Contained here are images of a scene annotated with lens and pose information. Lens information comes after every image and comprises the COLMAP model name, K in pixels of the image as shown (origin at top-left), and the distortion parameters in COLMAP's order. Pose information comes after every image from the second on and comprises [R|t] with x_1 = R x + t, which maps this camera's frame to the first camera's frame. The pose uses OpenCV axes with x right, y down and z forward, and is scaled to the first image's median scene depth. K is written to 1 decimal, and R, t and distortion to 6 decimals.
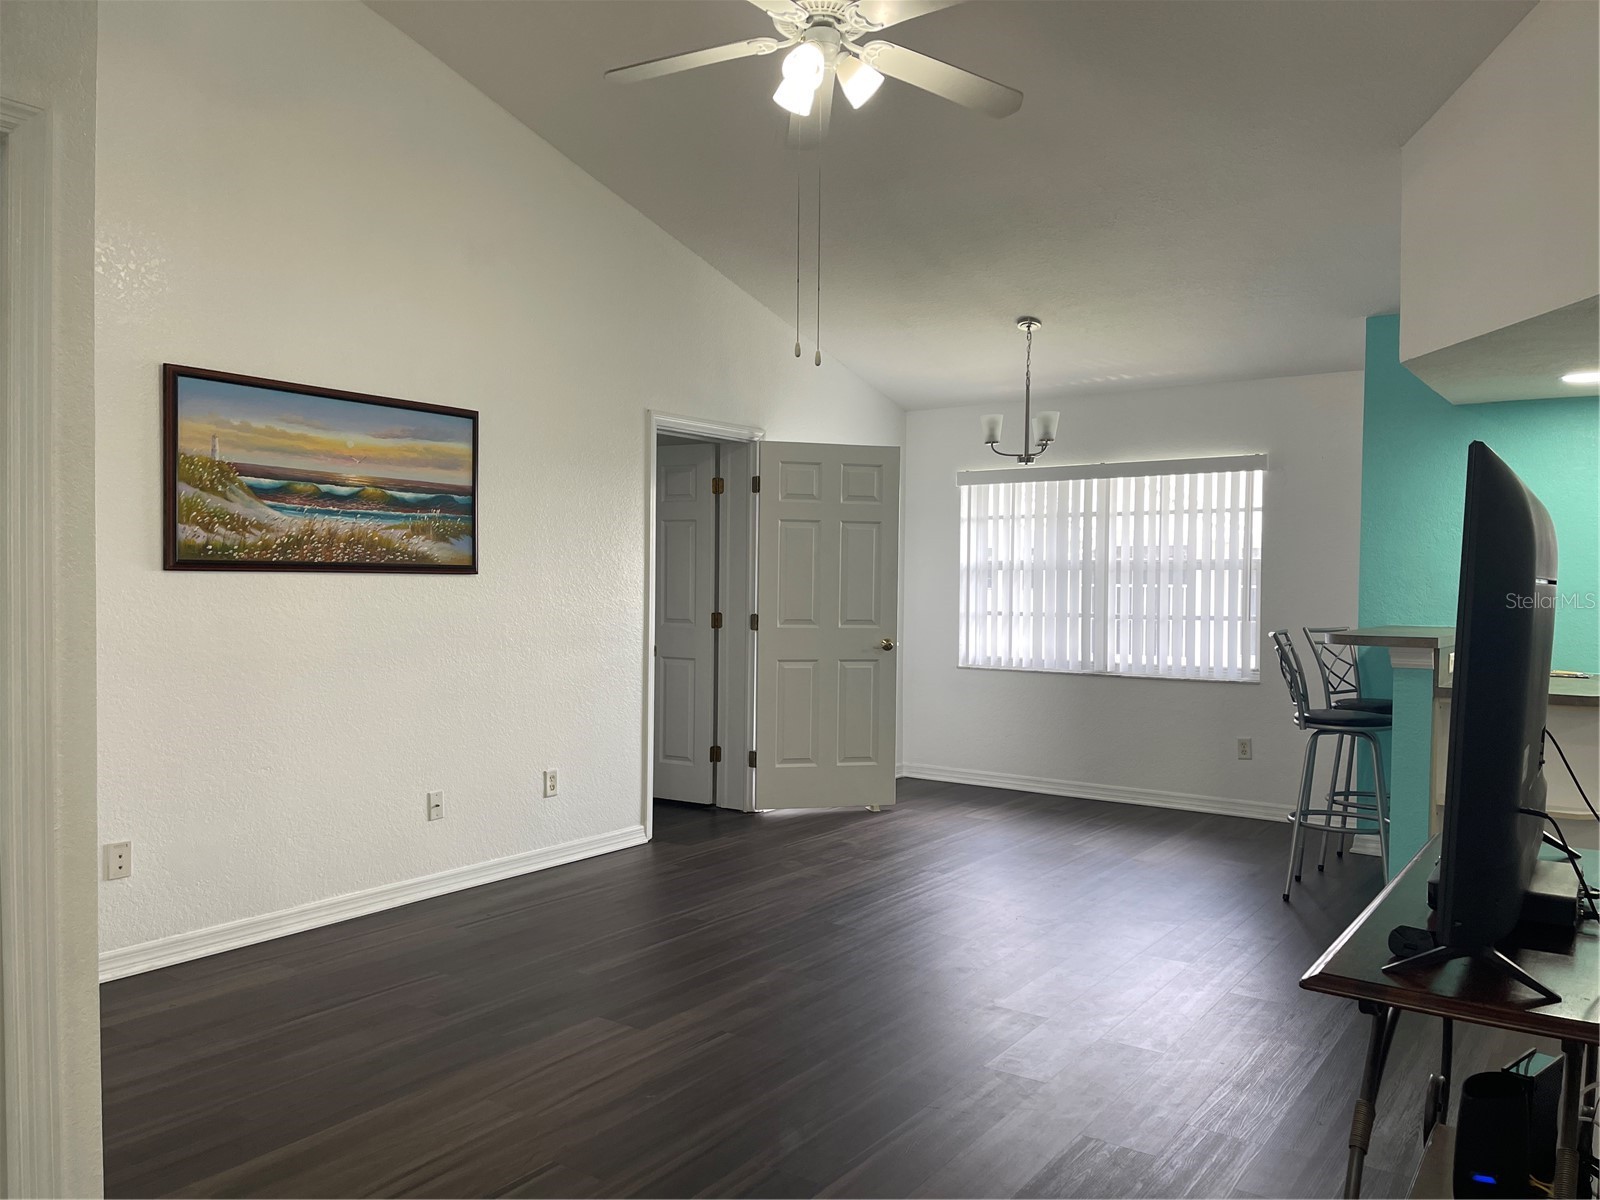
lens RADIAL K [[1223.9, 0, 802.0], [0, 1223.9, 603.4], [0, 0, 1]] dist [0.050903, 0.001704]
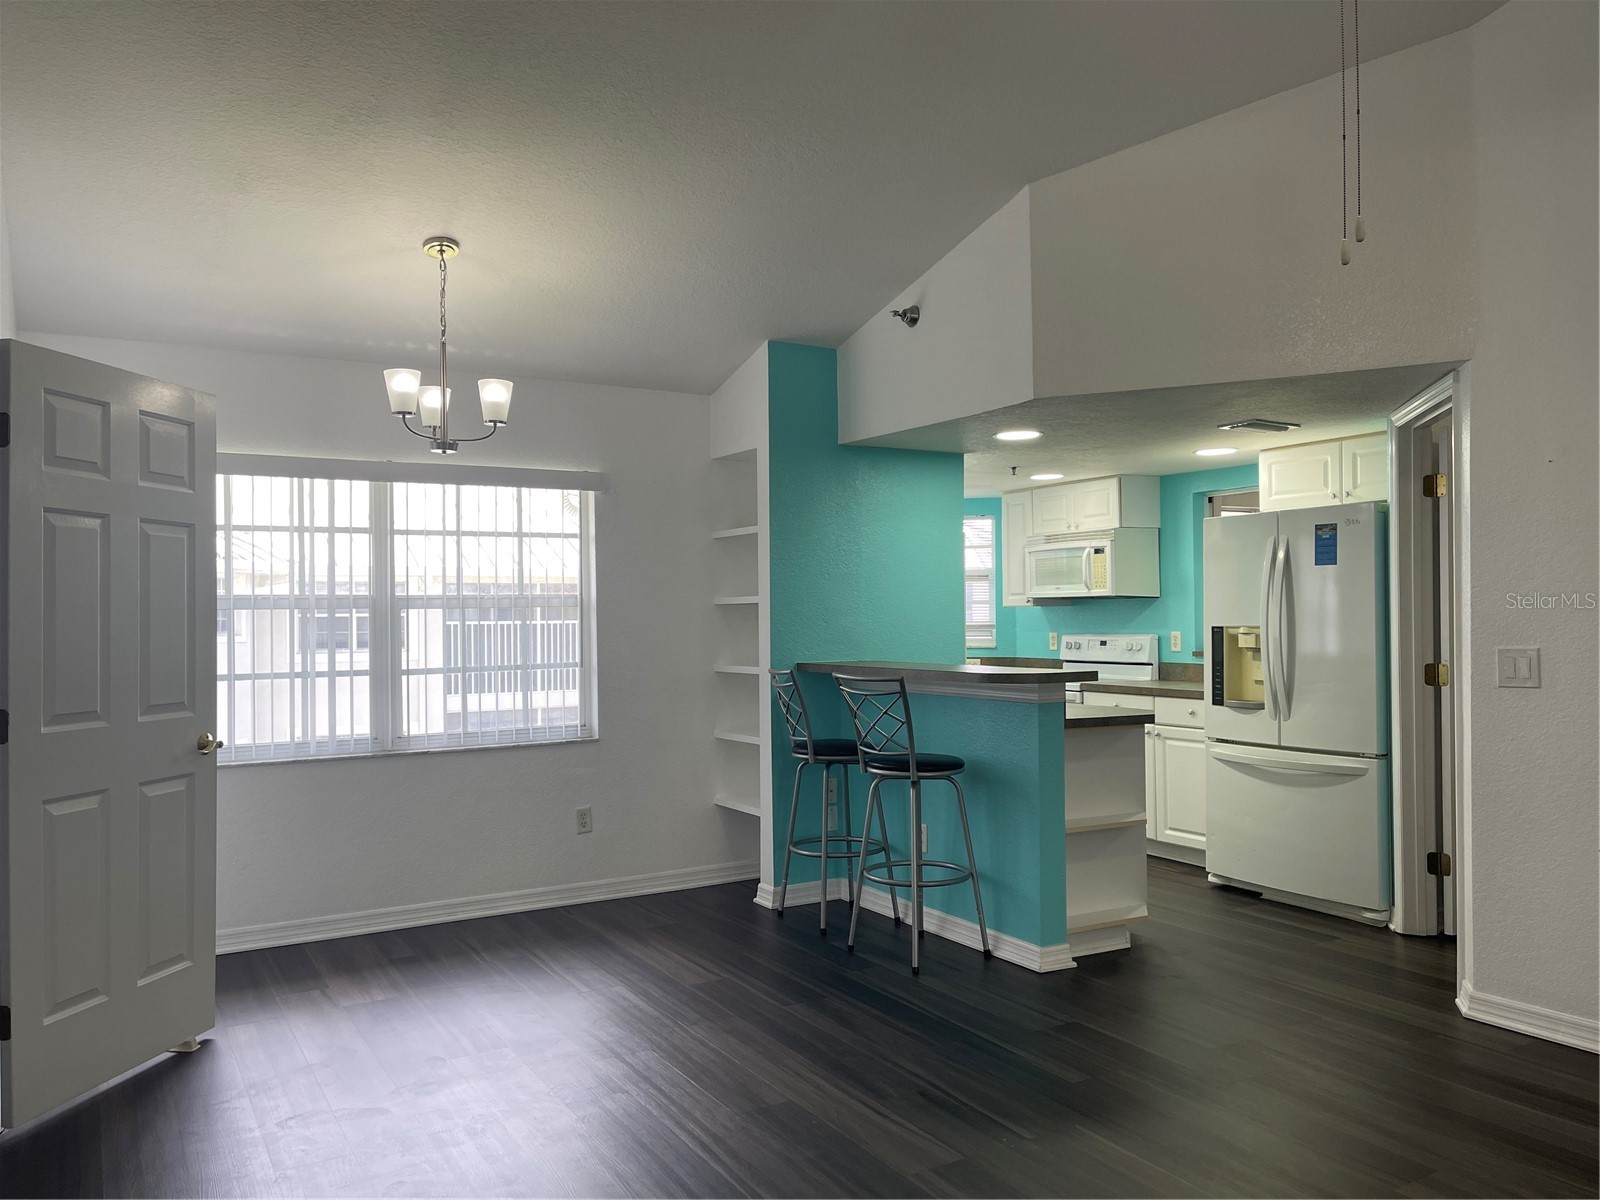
lens RADIAL K [[1223.9, 0, 802.0], [0, 1223.9, 603.4], [0, 0, 1]] dist [0.050903, 0.001704]
pose [[0.412665, -0.005627, 0.910865, -0.336149], [0.024915, 0.999677, -0.005112, -0.021246], [-0.910542, 0.024804, 0.412672, 0.514028]]
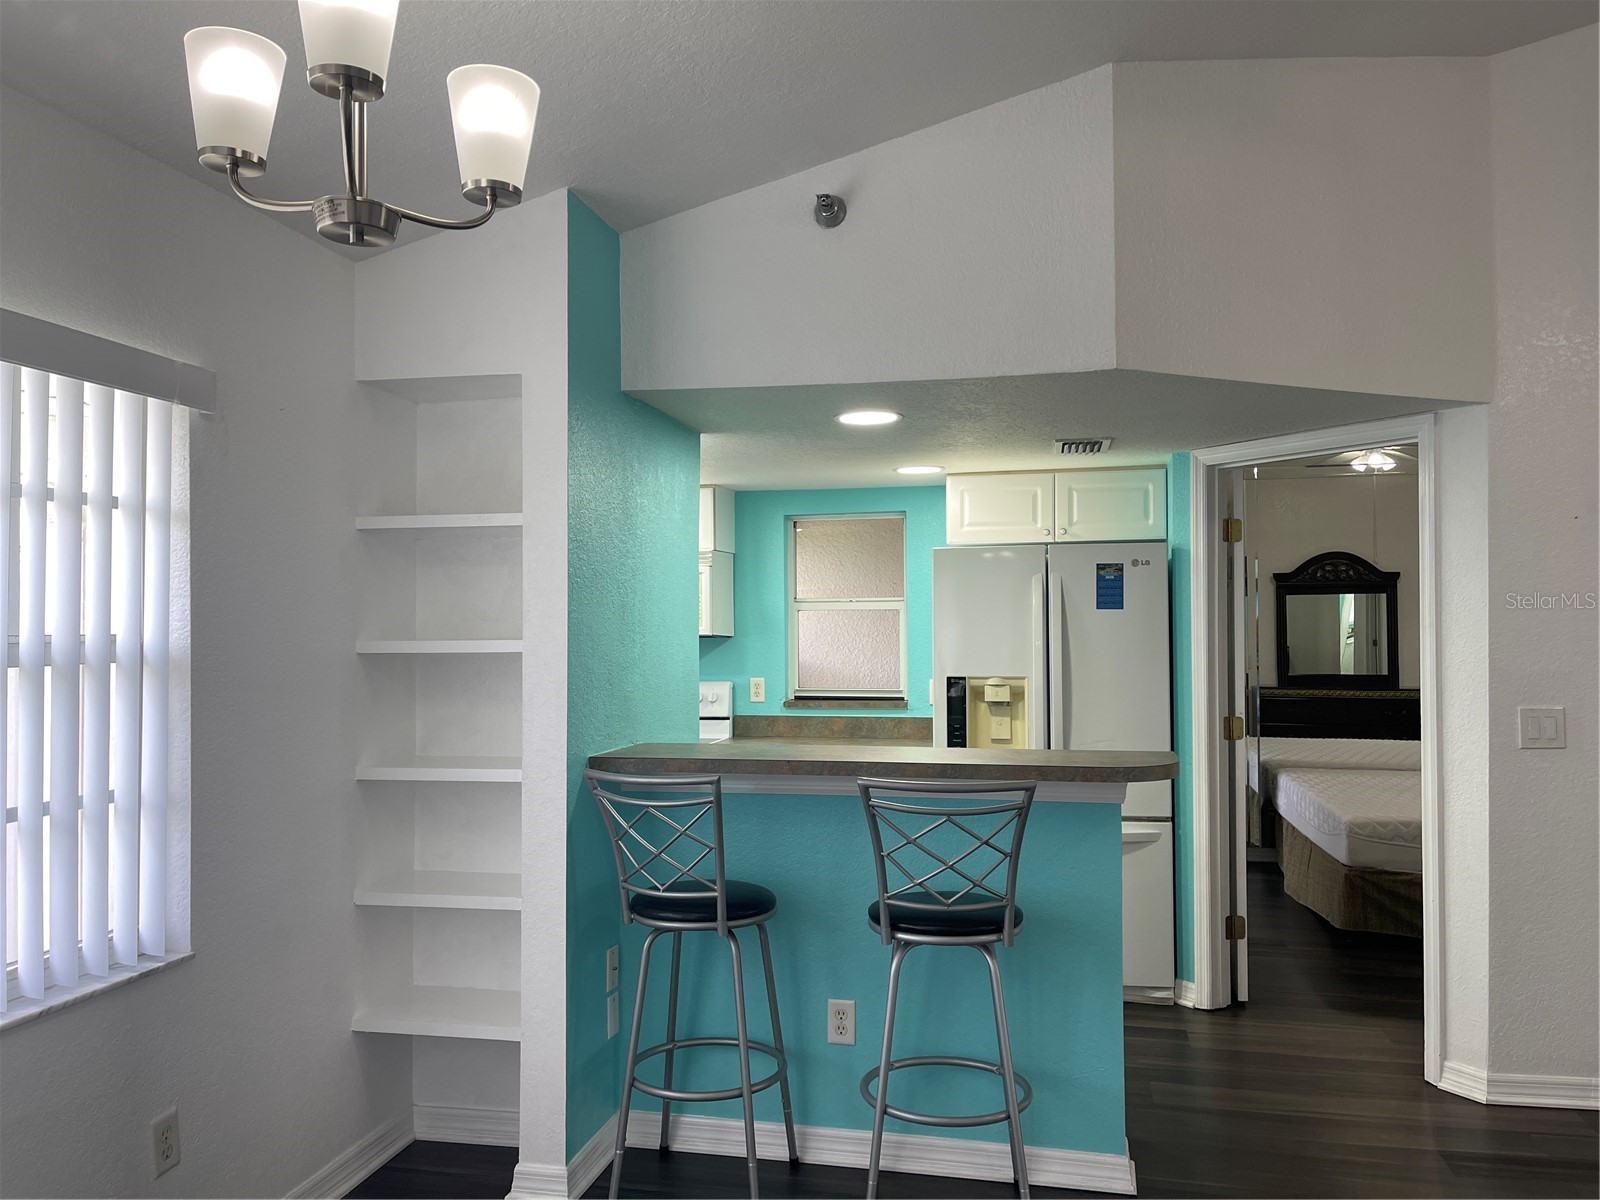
lens RADIAL K [[1218.6, 0, 799.2], [0, 1218.6, 609.6], [0, 0, 1]] dist [0.075920, -0.067808]
pose [[-0.394885, 0.006216, 0.918710, -0.062395], [0.010200, 0.999945, -0.002382, -0.040805], [-0.918674, 0.008430, -0.394927, 0.963441]]
